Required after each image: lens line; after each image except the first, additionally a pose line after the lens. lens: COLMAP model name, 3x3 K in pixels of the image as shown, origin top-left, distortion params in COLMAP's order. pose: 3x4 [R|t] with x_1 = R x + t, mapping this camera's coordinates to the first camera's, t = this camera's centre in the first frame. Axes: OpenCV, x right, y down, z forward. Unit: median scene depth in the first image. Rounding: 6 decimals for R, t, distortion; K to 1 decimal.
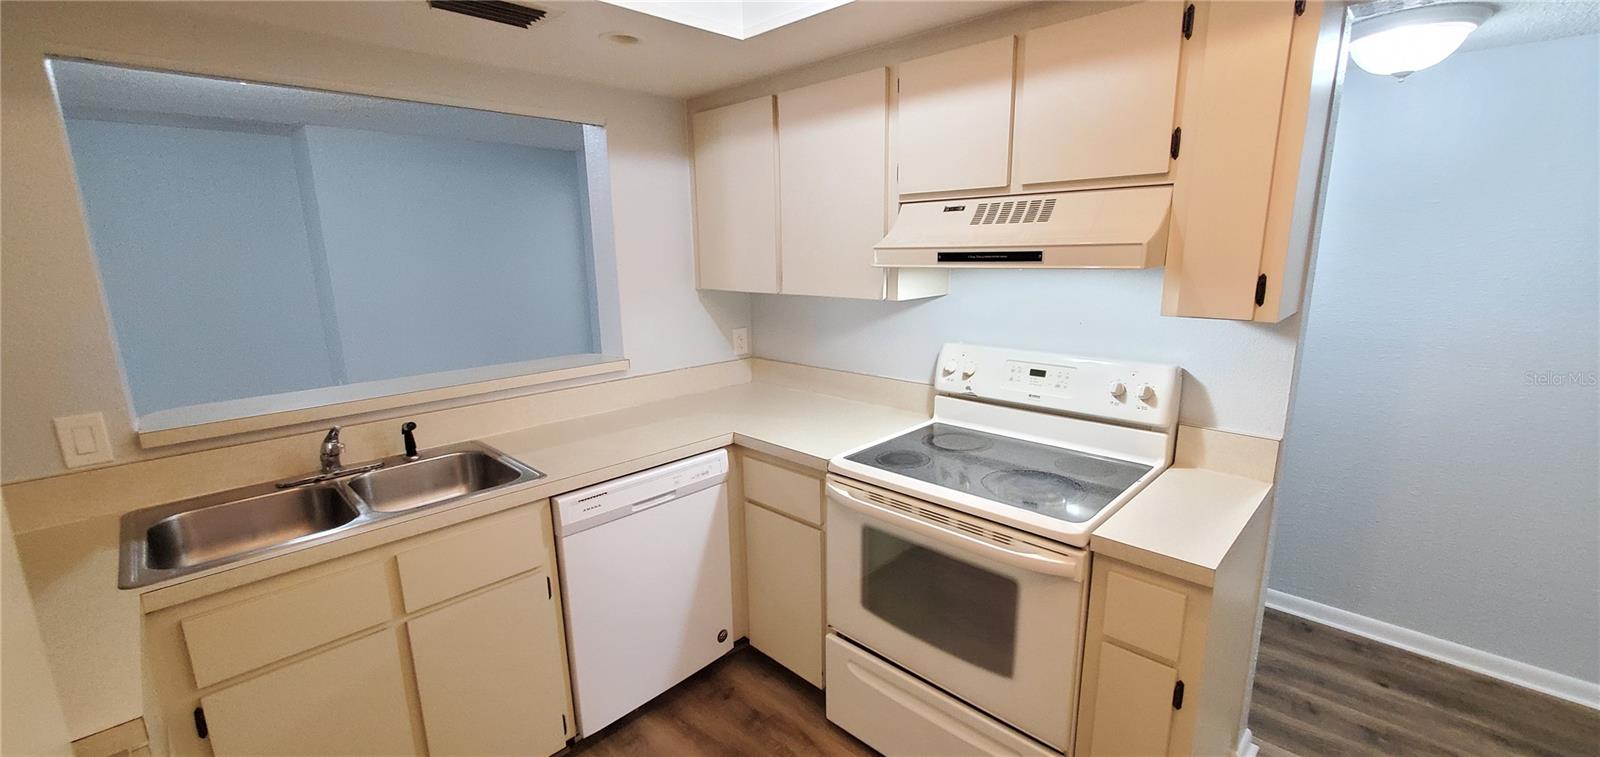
lens RADIAL K [[639.1, 0, 800.9], [0, 639.1, 382.2], [0, 0, 1]] dist [0.000474, -0.000361]
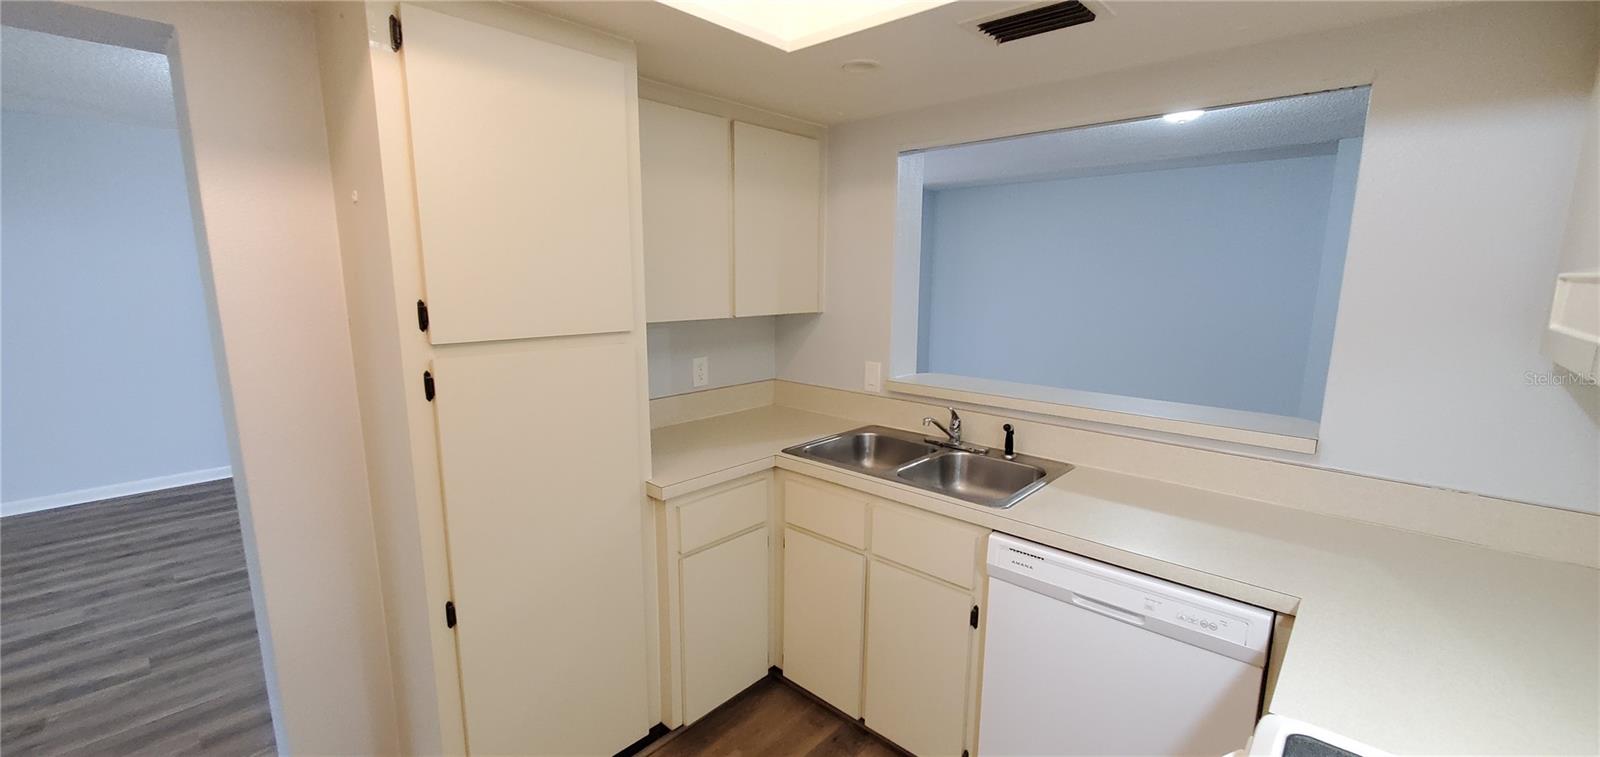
lens RADIAL K [[639.1, 0, 798.4], [0, 639.1, 384.5], [0, 0, 1]] dist [0.000474, -0.000361]
pose [[0.022557, 0.186381, -0.982219, 0.459983], [-0.206401, 0.962171, 0.177837, -0.127289], [0.978207, 0.198720, 0.060173, 0.579348]]
